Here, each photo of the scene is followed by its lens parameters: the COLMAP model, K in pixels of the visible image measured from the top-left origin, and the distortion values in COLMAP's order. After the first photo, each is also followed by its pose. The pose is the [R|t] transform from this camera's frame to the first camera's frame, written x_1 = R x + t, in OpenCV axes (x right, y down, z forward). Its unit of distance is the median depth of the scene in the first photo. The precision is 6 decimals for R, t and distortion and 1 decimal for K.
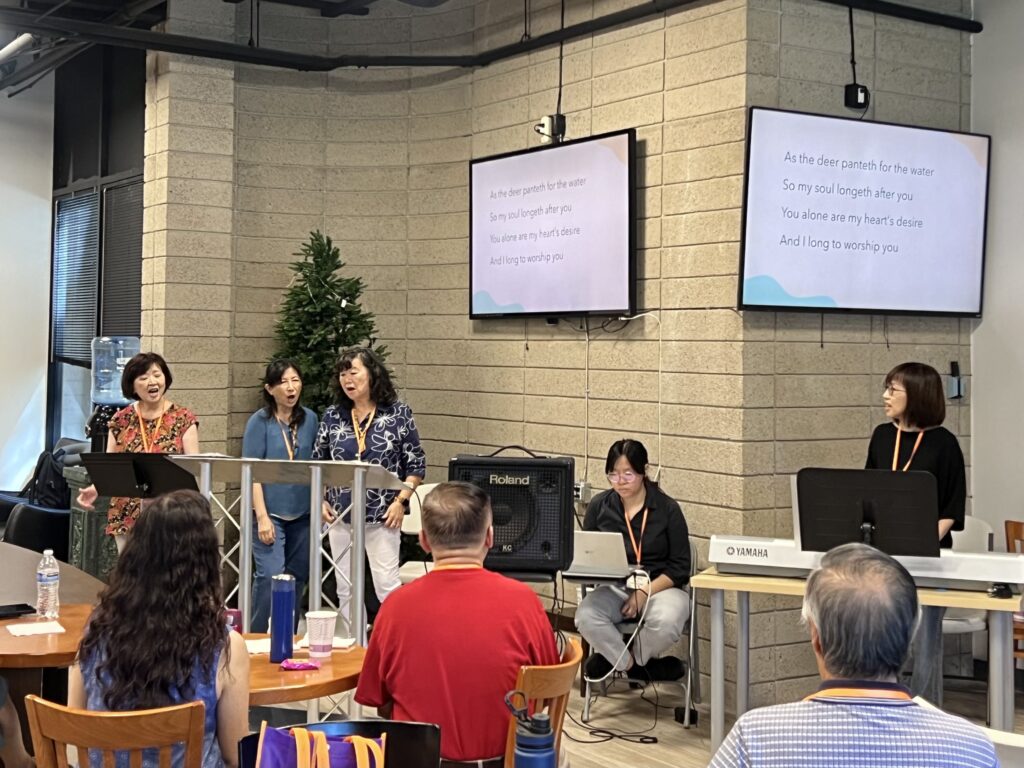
lens RADIAL K [[1488.5, 0, 528.5], [0, 1488.5, 294.0], [0, 0, 1]] dist [0.212206, -0.728342]
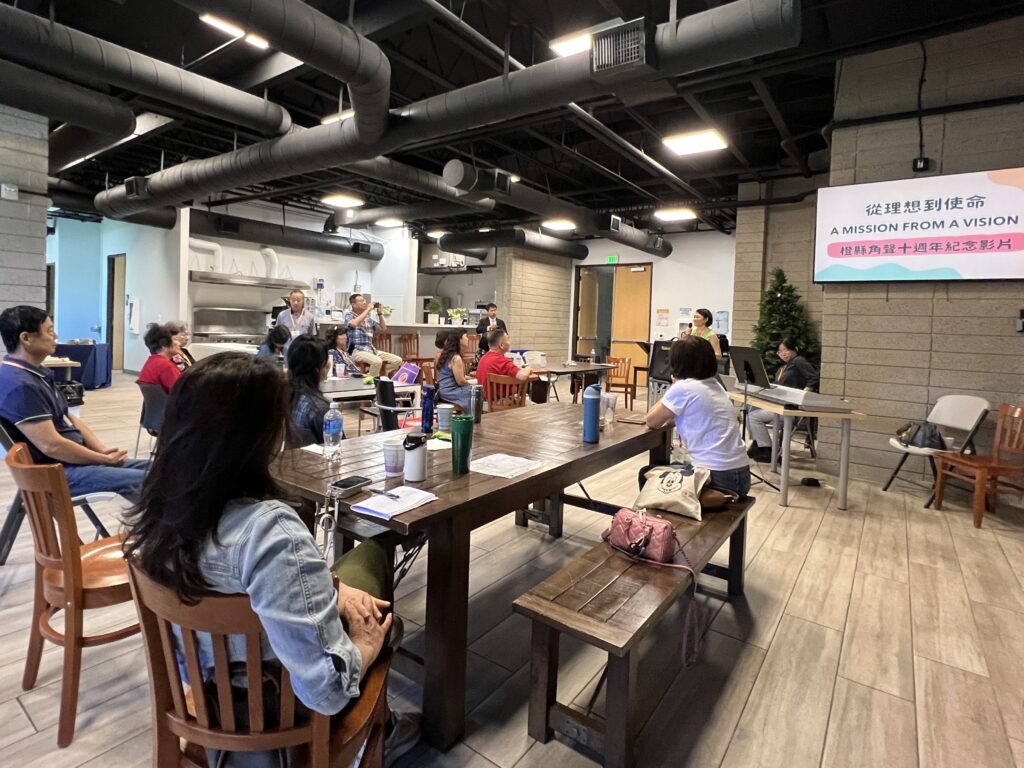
lens RADIAL K [[542.6, 0, 476.8], [0, 542.6, 336.1], [0, 0, 1]] dist [-0.000413, 0.000256]
pose [[0.325661, 0.022804, -0.945211, 0.599090], [-0.000213, 0.999711, 0.024045, 0.055643], [0.945486, -0.007629, 0.325572, 0.239852]]
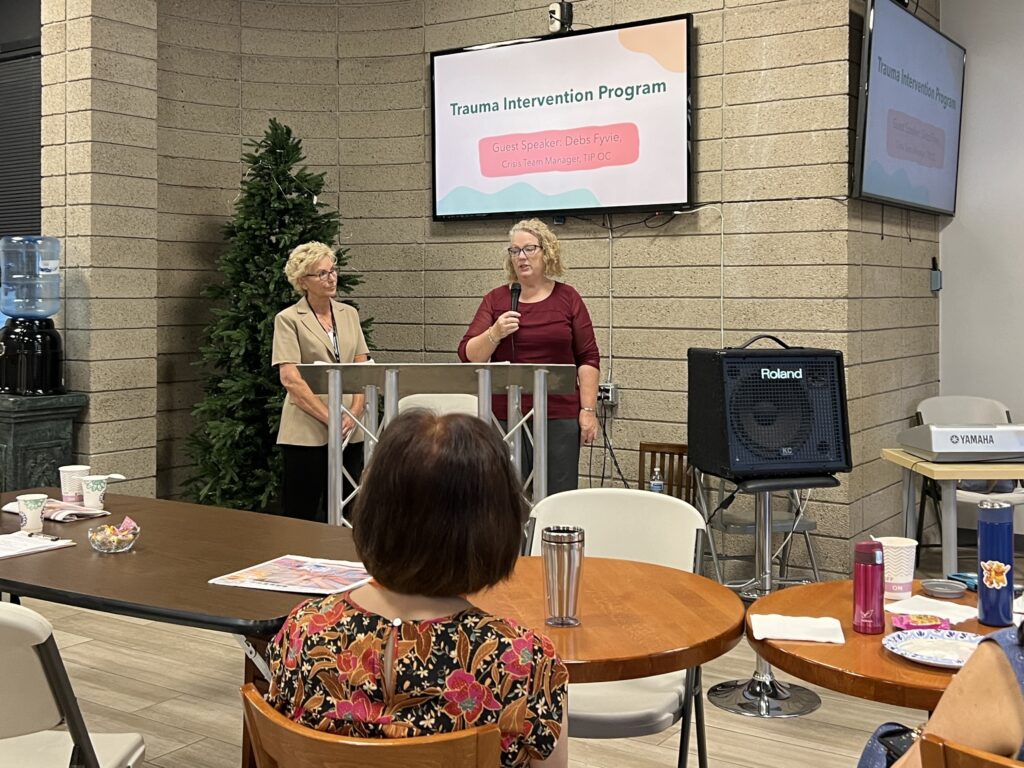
lens RADIAL K [[1182.3, 0, 532.4], [0, 1182.3, 290.3], [0, 0, 1]] dist [0.149317, -0.431766]
pose [[0.918700, -0.010766, 0.394809, -0.302128], [-0.003139, 0.999398, 0.034558, 0.037433], [-0.394943, -0.032988, 0.918113, 0.302575]]
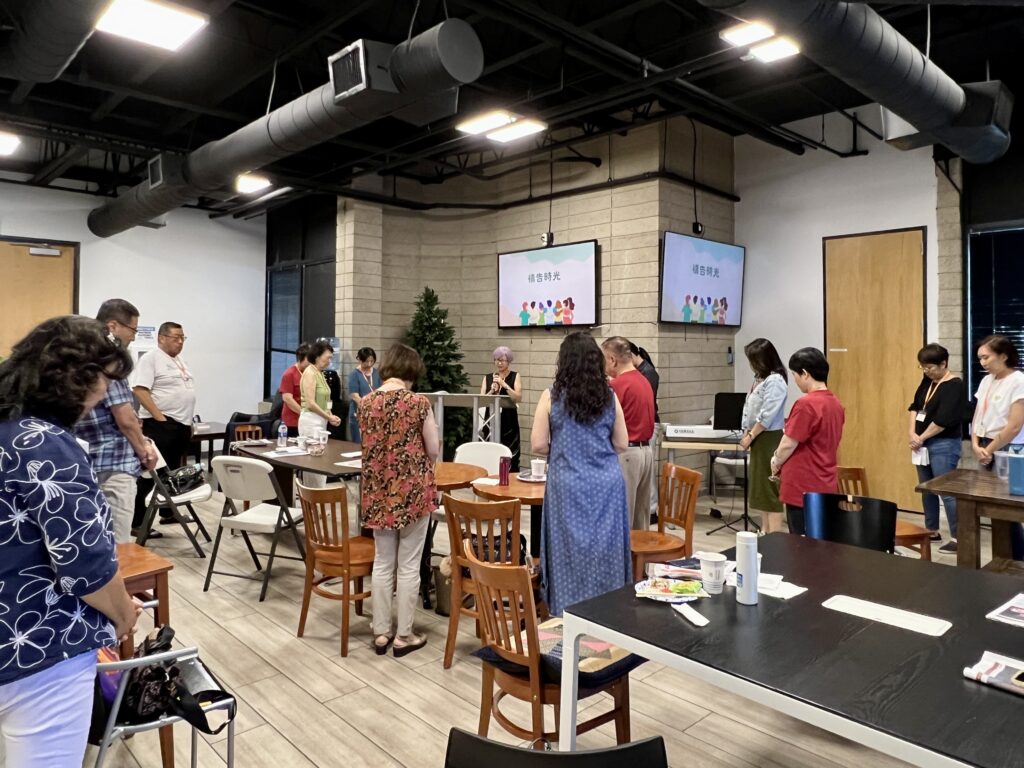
lens RADIAL K [[700.1, 0, 511.3], [0, 700.1, 329.4], [0, 0, 1]] dist [-0.000186, -0.000427]
pose [[0.985020, -0.000792, 0.172439, -0.207794], [-0.001060, 0.999943, 0.010645, 0.007507], [-0.172437, -0.010668, 0.984963, 0.020895]]
